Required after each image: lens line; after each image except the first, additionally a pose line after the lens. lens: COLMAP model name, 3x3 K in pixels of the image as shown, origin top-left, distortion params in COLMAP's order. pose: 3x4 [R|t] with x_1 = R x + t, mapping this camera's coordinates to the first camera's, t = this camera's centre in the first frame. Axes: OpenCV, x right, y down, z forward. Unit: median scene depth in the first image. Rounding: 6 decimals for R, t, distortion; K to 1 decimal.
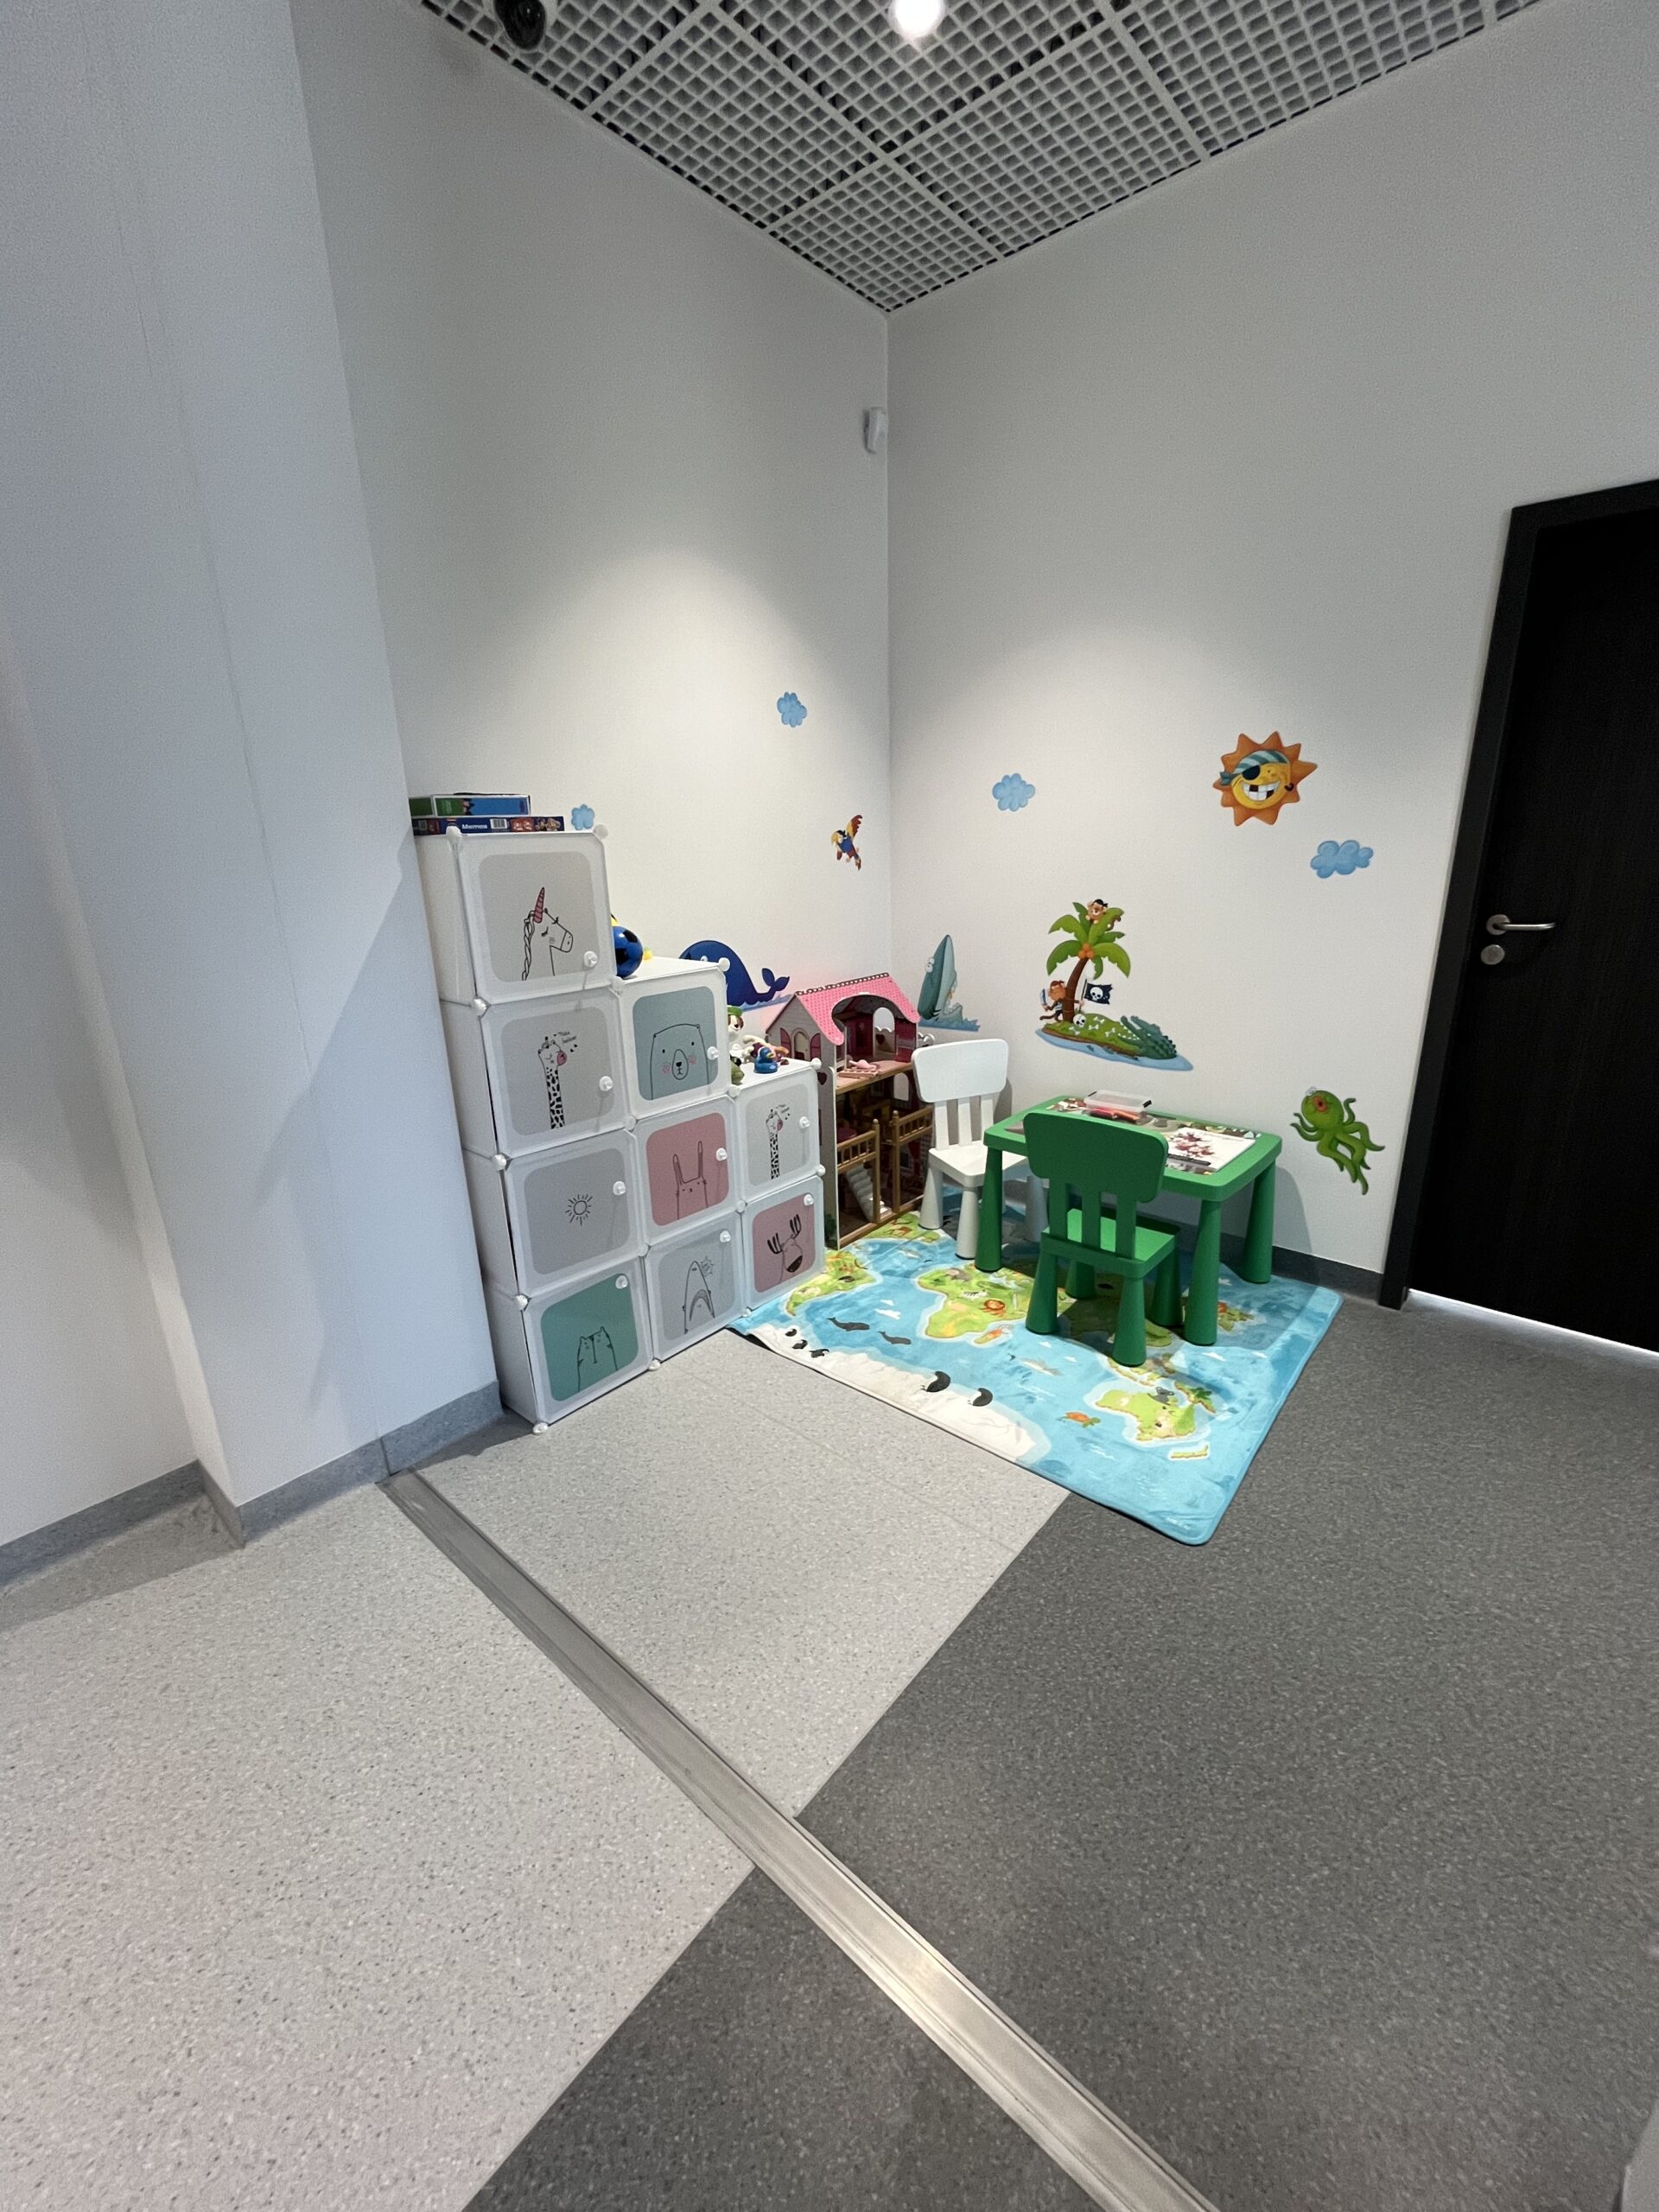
lens RADIAL K [[894.6, 0, 825.2], [0, 894.6, 1109.1], [0, 0, 1]] dist [0.024779, 0.001464]
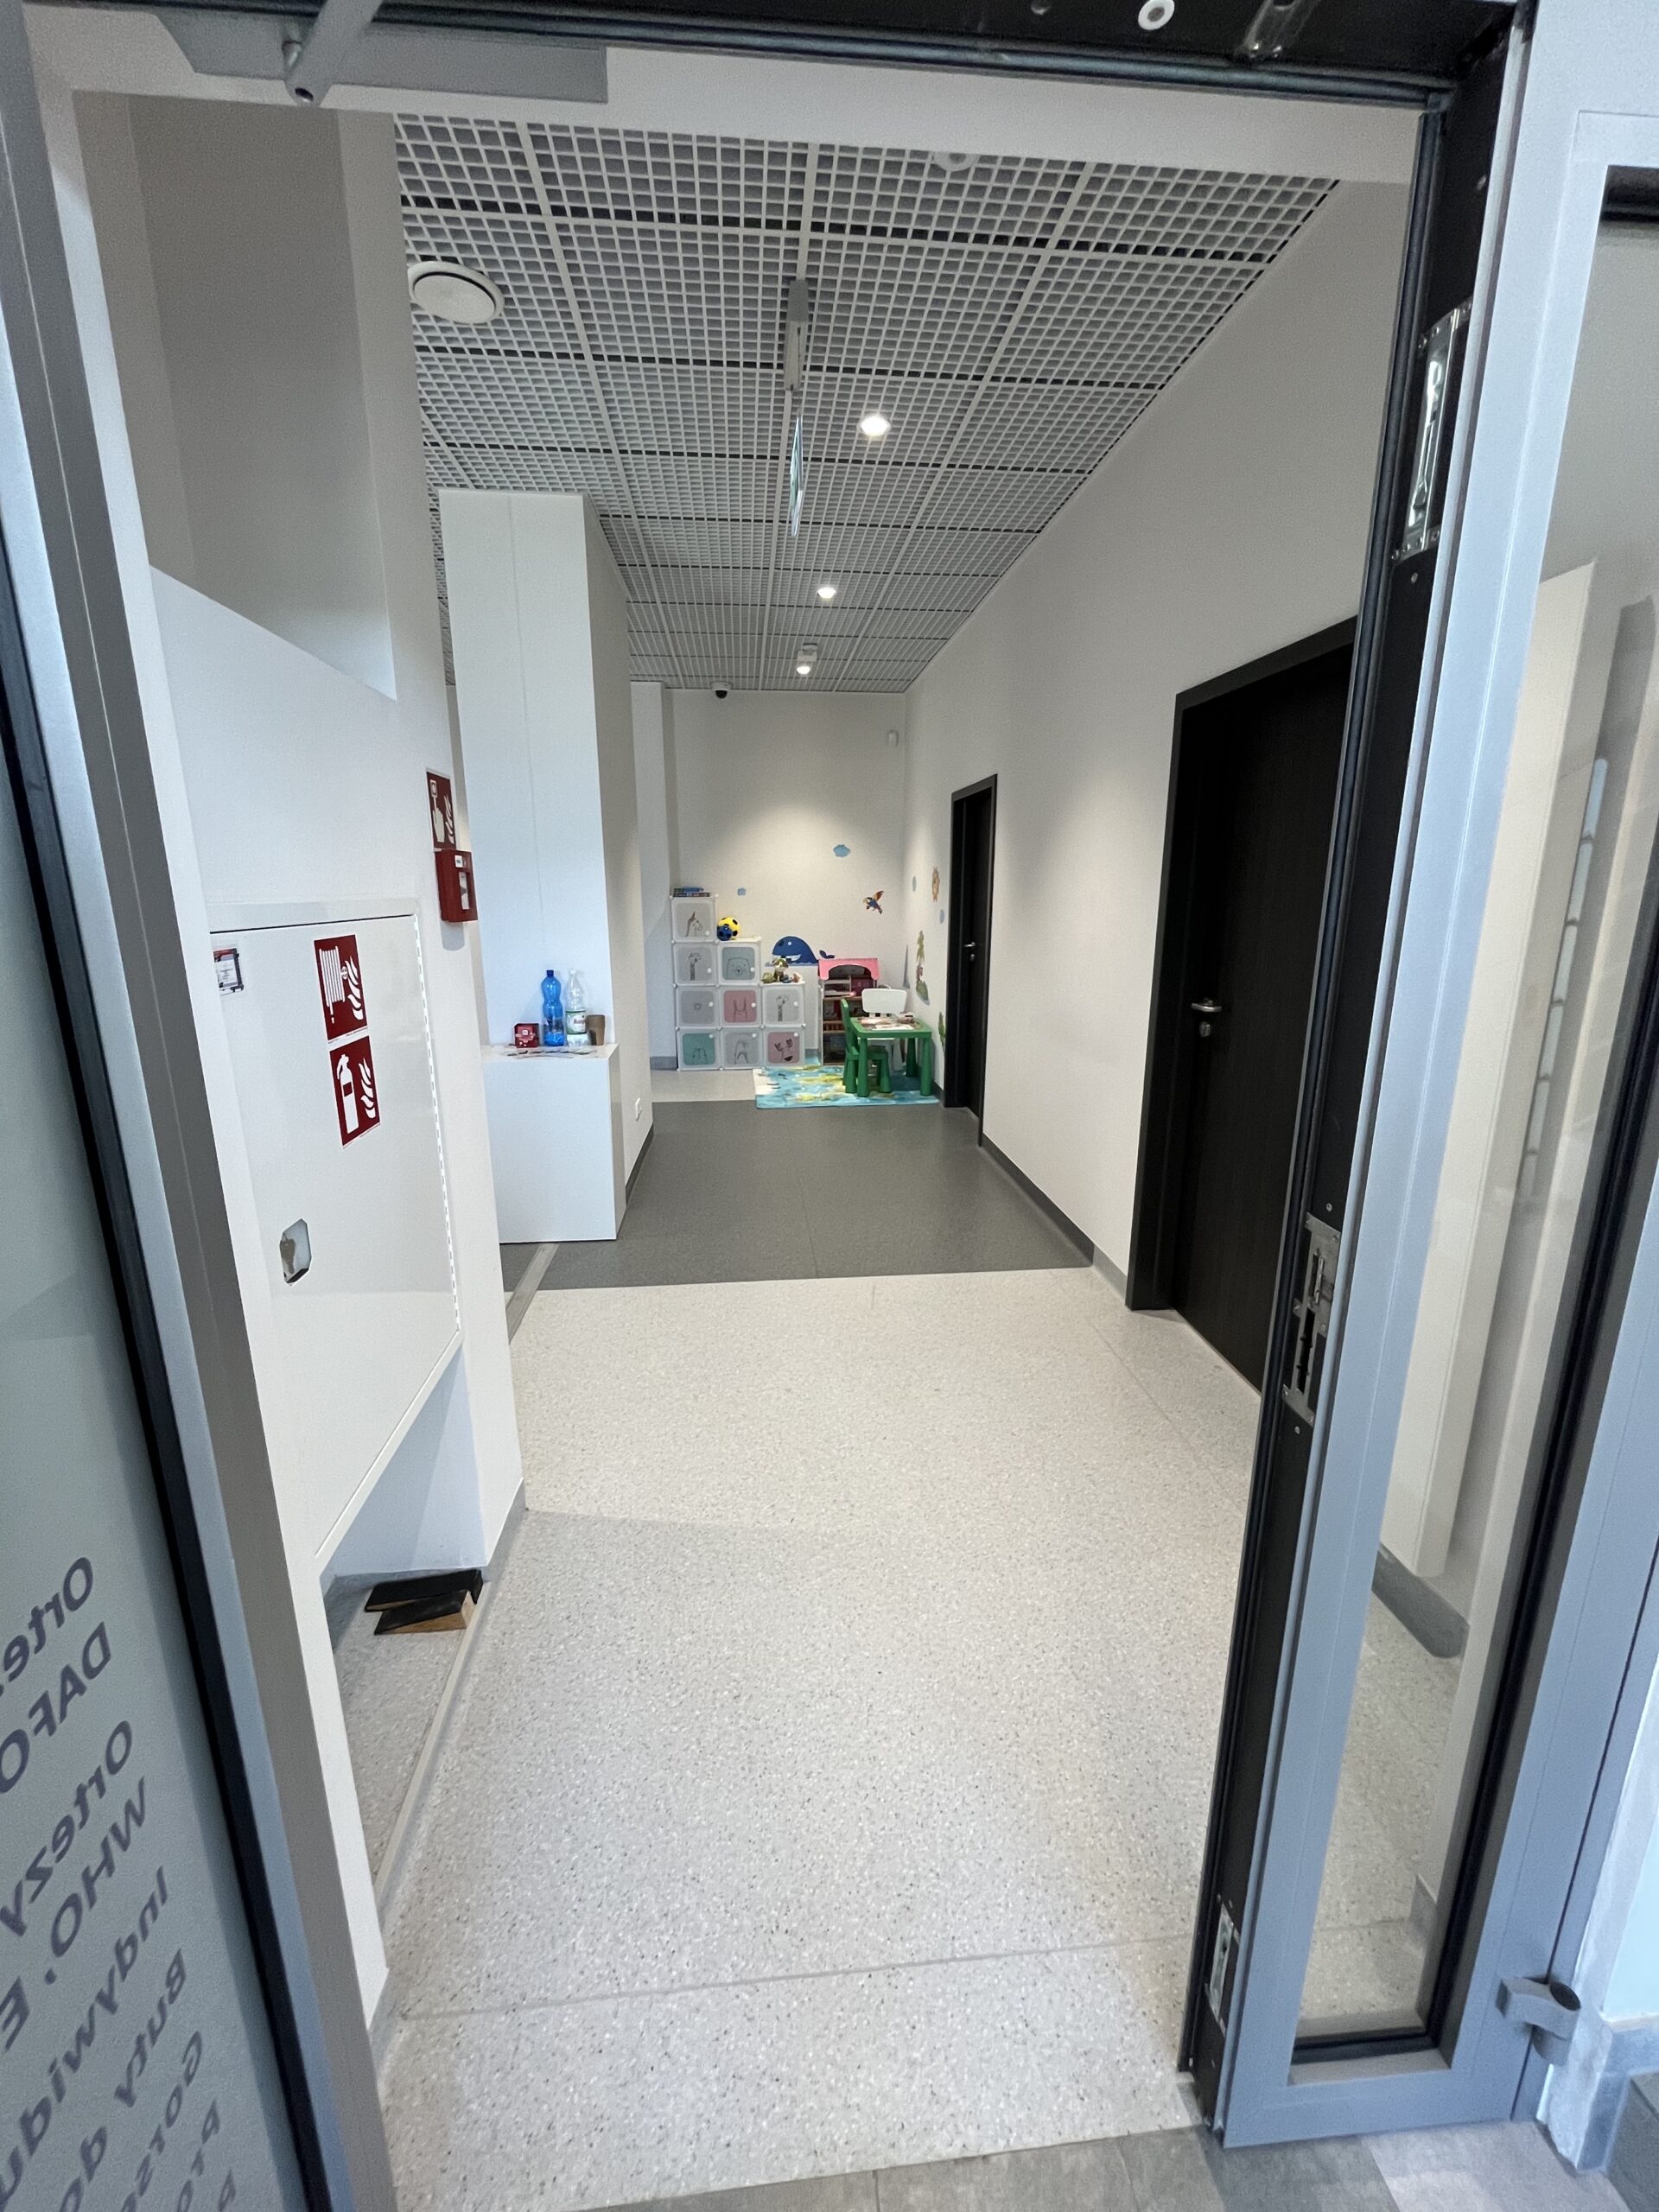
lens RADIAL K [[894.6, 0, 825.8], [0, 894.6, 1105.2], [0, 0, 1]] dist [0.024779, 0.001464]
pose [[0.725448, 0.184355, -0.663128, 2.118264], [-0.216721, 0.975636, 0.034147, 0.224704], [0.653267, 0.118942, 0.747727, -1.033297]]
